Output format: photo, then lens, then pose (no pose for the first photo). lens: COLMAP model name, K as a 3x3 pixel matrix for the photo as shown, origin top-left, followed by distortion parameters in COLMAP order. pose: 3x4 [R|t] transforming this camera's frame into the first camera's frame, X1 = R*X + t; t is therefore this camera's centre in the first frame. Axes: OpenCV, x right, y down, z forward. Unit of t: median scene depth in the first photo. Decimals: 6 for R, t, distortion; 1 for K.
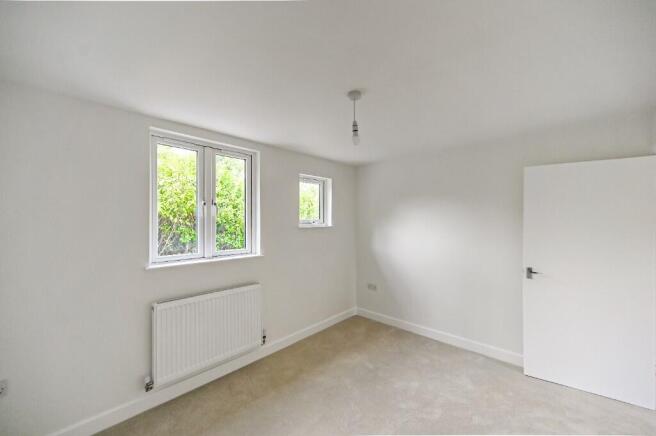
lens RADIAL K [[270.1, 0, 331.1], [0, 270.1, 215.1], [0, 0, 1]] dist [0.001914, 0.000168]
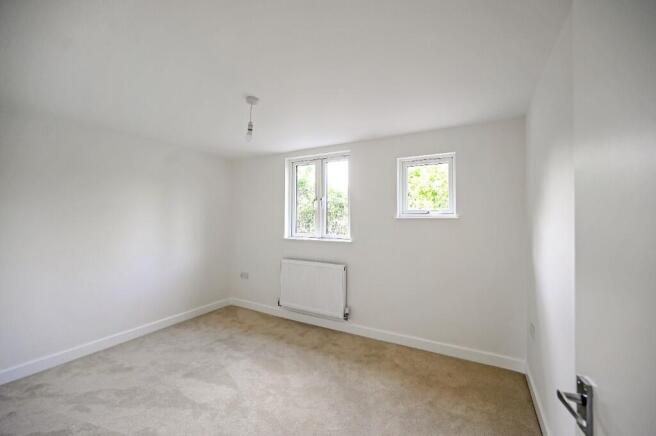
lens RADIAL K [[268.1, 0, 329.4], [0, 268.1, 208.8], [0, 0, 1]] dist [0.000719, -0.000010]
pose [[0.211840, -0.039146, -0.976520, 0.917630], [0.007942, 0.999233, -0.038334, 0.061895], [0.977272, 0.000365, 0.211989, 0.757973]]
